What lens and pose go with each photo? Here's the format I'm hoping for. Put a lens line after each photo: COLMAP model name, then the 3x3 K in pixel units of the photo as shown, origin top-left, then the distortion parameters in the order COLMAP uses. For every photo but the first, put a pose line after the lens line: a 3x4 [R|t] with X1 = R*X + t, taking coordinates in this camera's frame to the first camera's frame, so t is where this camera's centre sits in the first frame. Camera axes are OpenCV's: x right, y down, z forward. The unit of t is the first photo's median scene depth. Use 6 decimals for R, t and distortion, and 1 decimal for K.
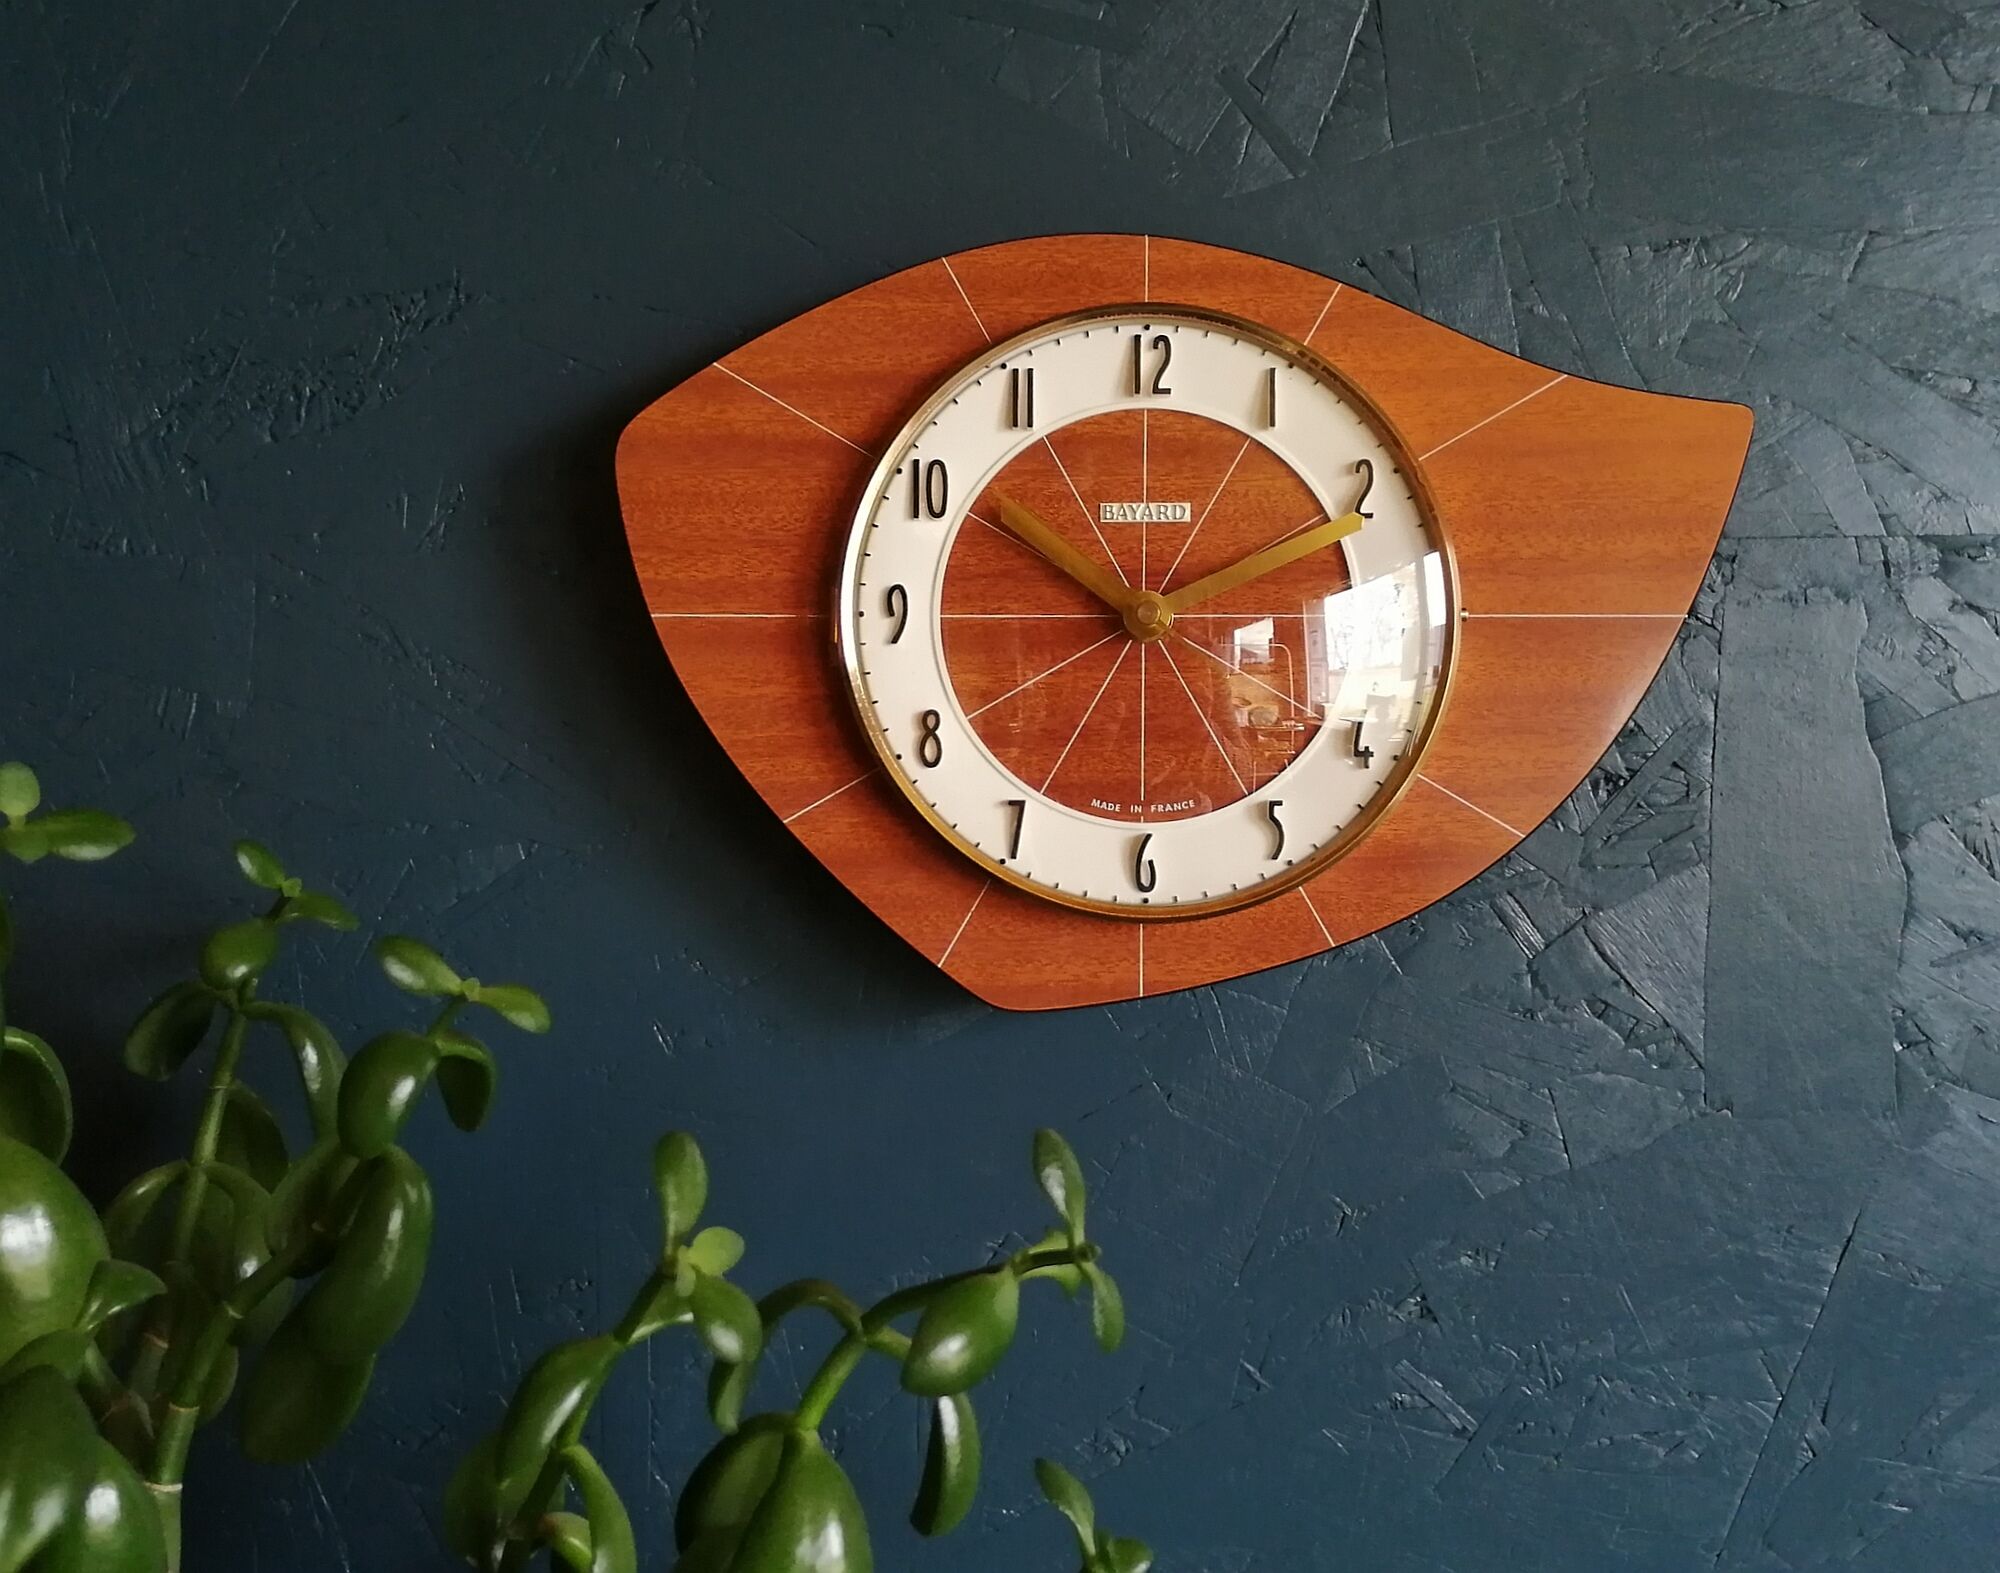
lens RADIAL K [[1943.3, 0, 991.1], [0, 1943.3, 759.0], [0, 0, 1]] dist [0.003768, 0.000000]
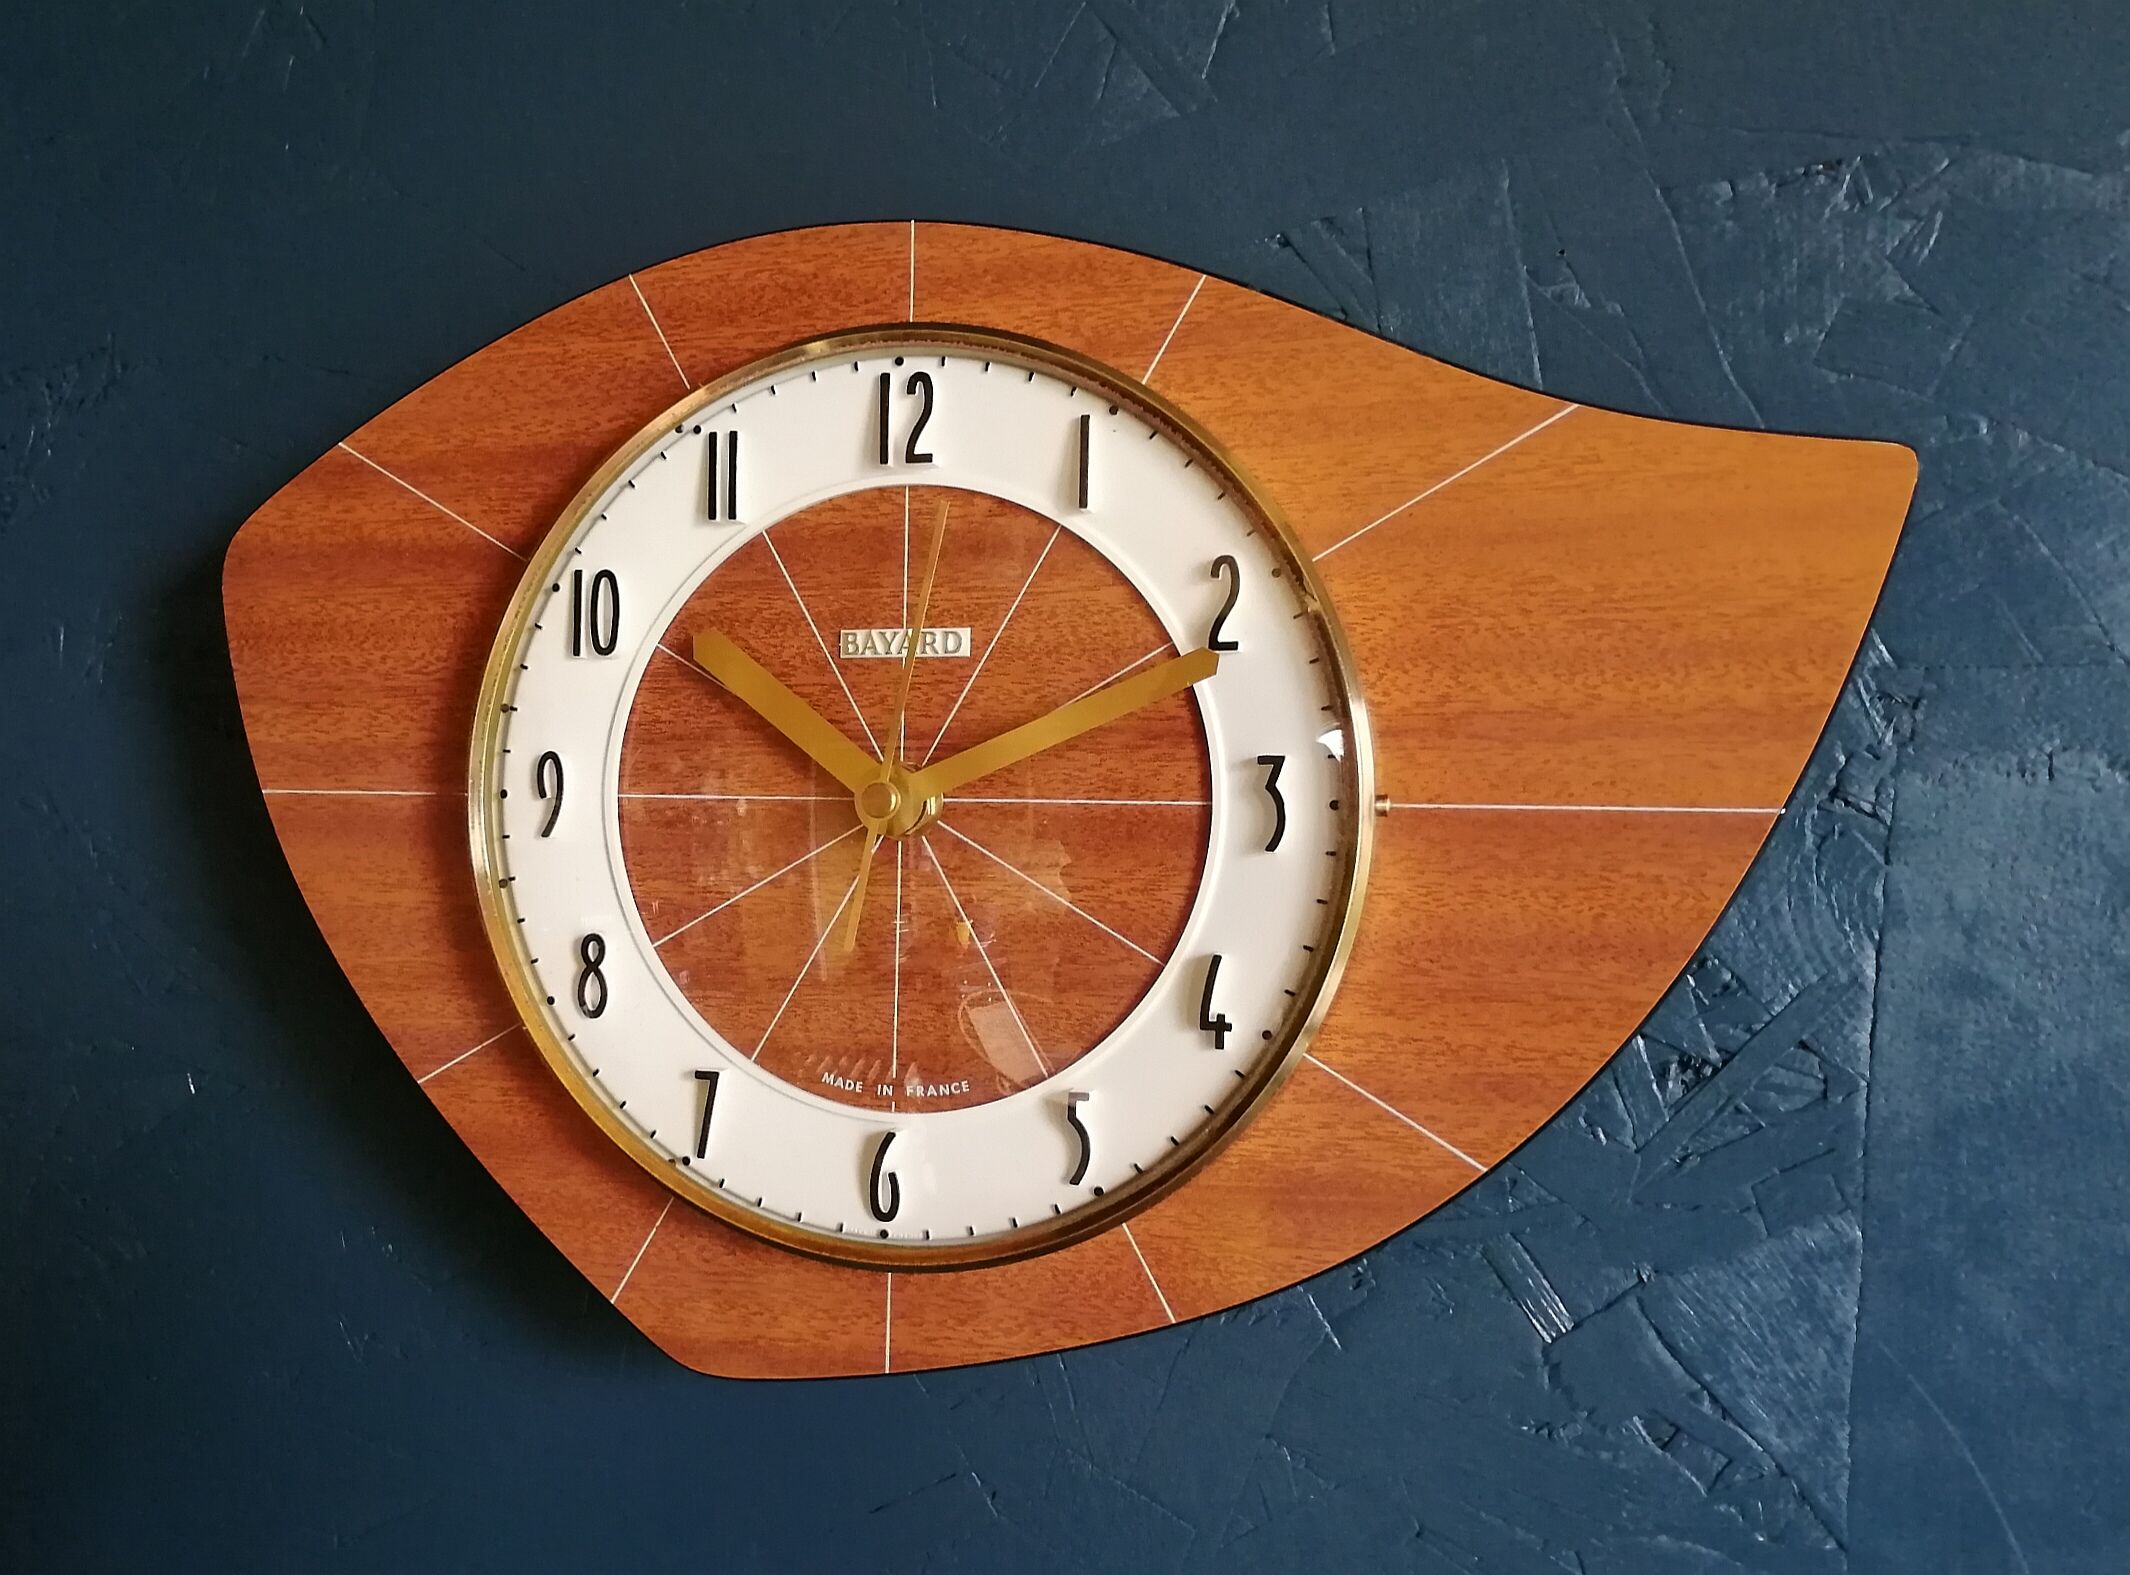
lens RADIAL K [[1953.5, 0, 929.9], [0, 1953.5, 850.6], [0, 0, 1]] dist [0.009085, -0.013415]
pose [[0.959657, 0.017636, -0.280618, 0.274695], [-0.011399, 0.999651, 0.023841, -0.072195], [0.280941, -0.019680, 0.959523, 0.363330]]
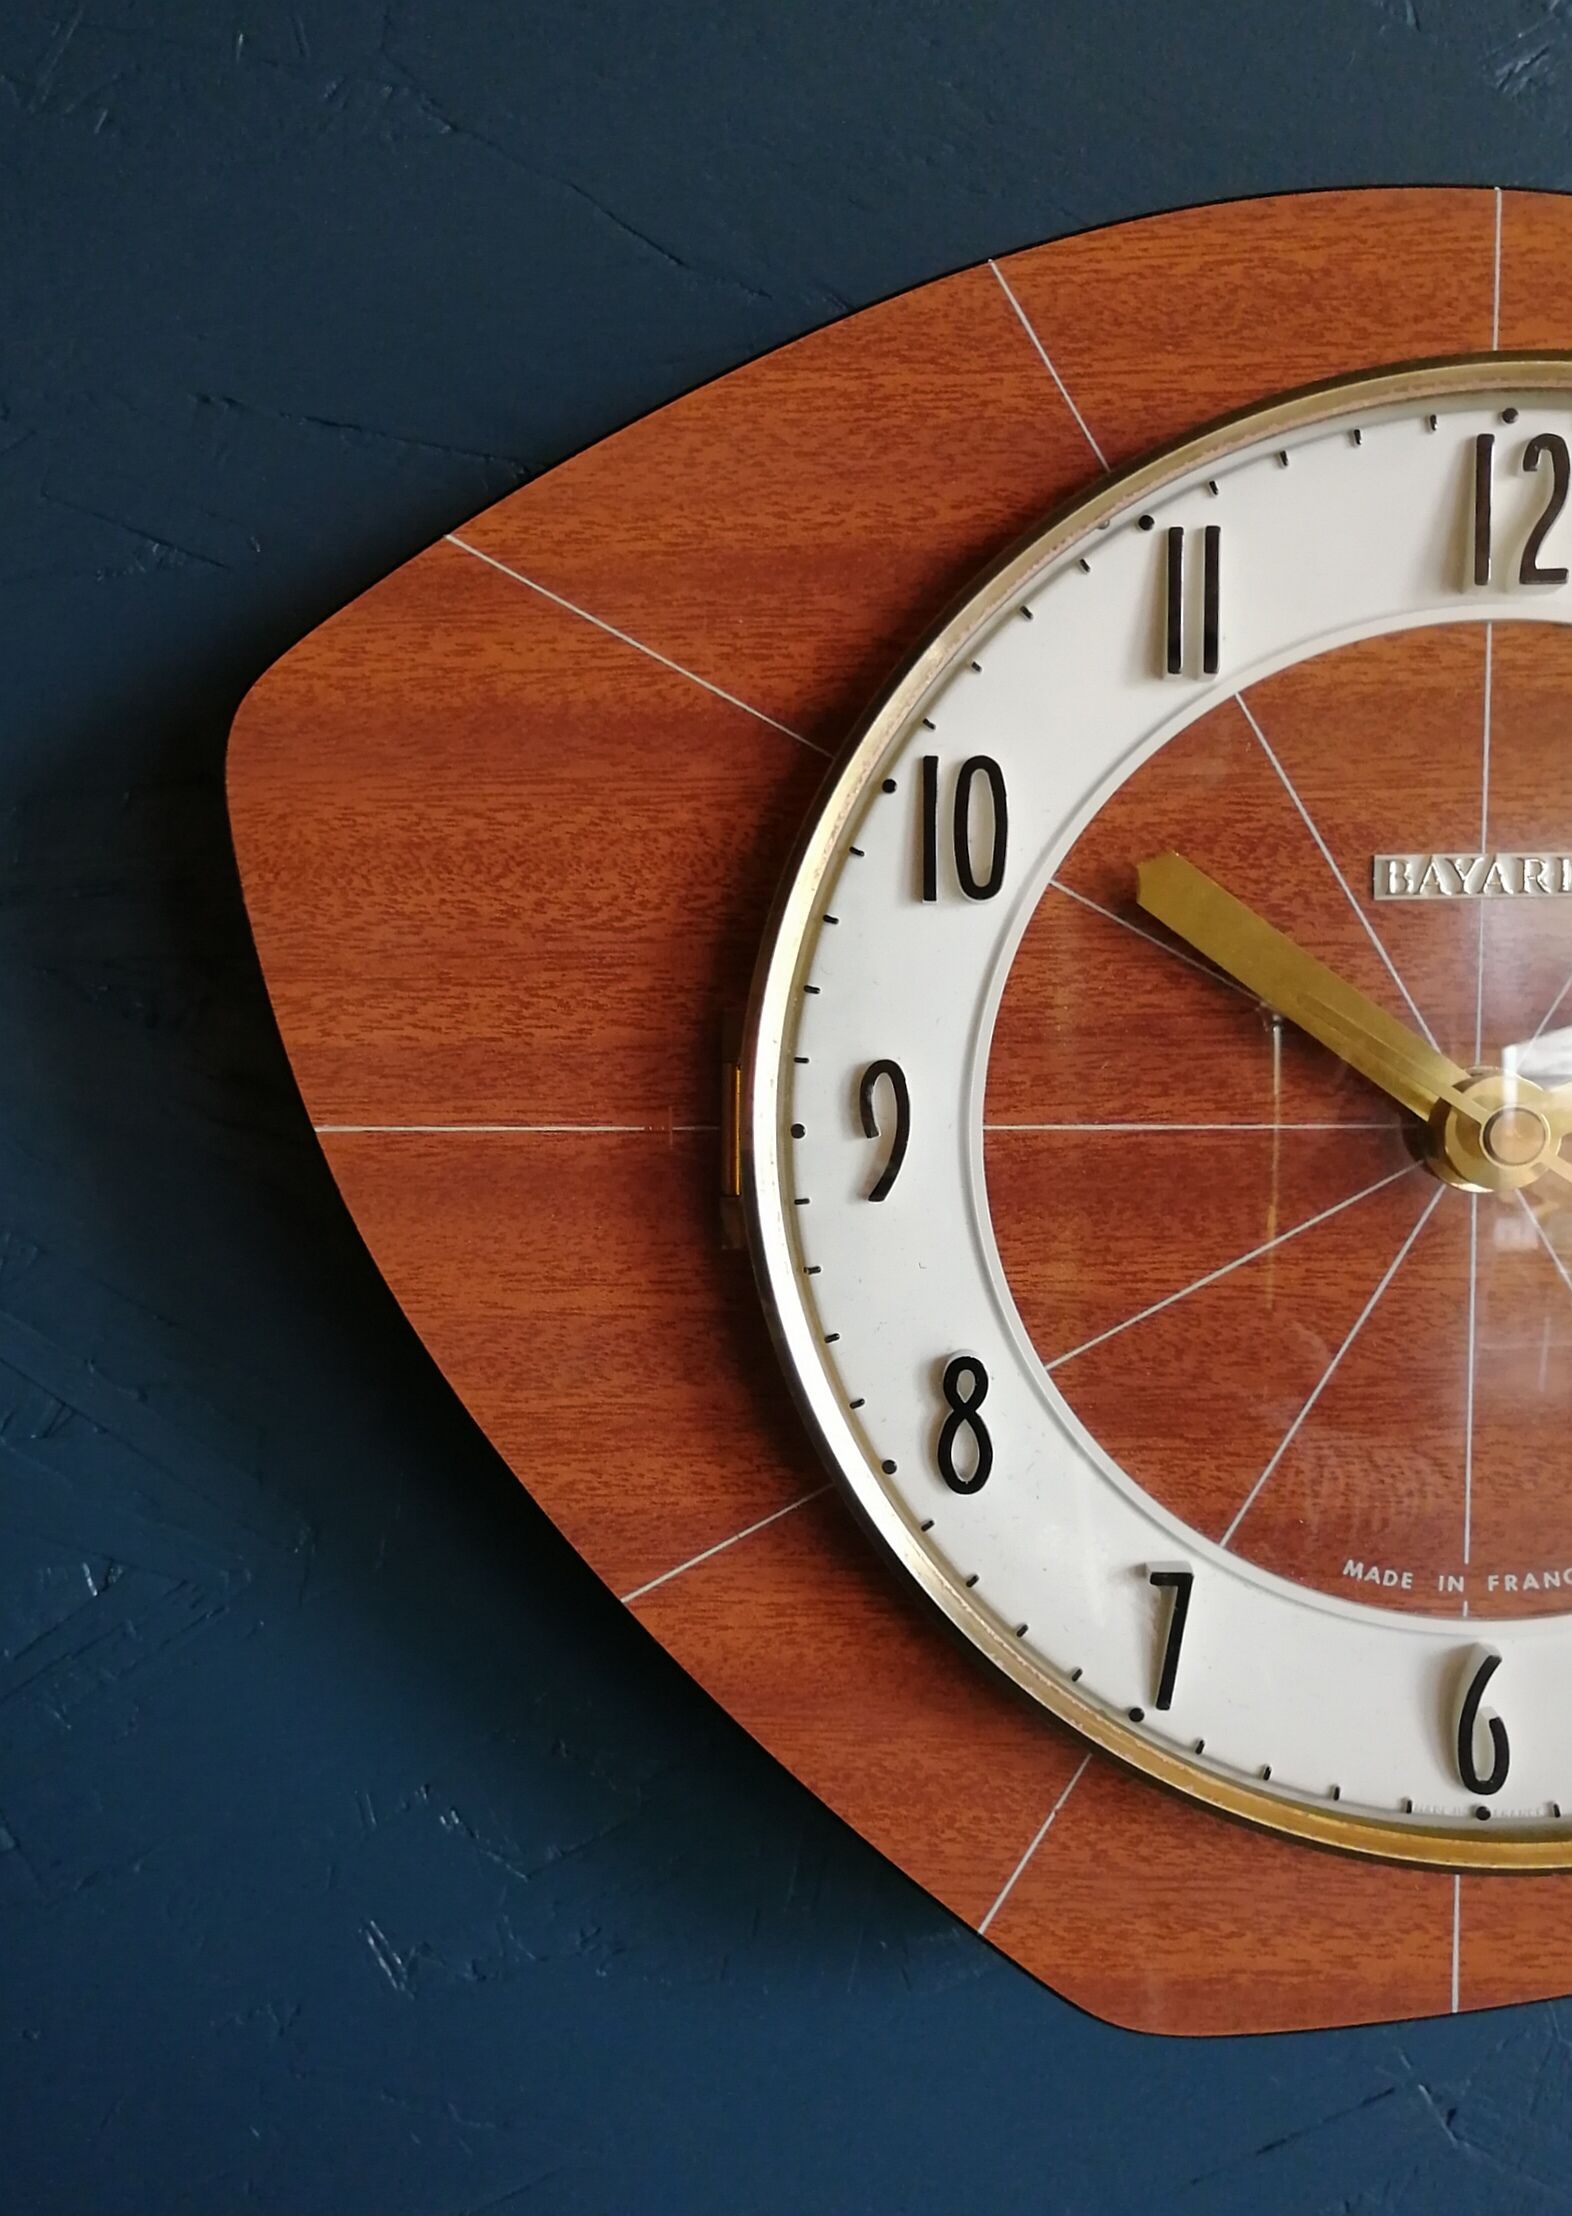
lens RADIAL K [[1996.4, 0, 725.5], [0, 1996.4, 1150.7], [0, 0, 1]] dist [-0.015244, 0.012504]
pose [[0.997651, -0.003740, -0.068399, -0.052683], [0.008995, 0.997015, 0.076688, -0.102706], [0.067908, -0.077123, 0.994706, 0.562589]]
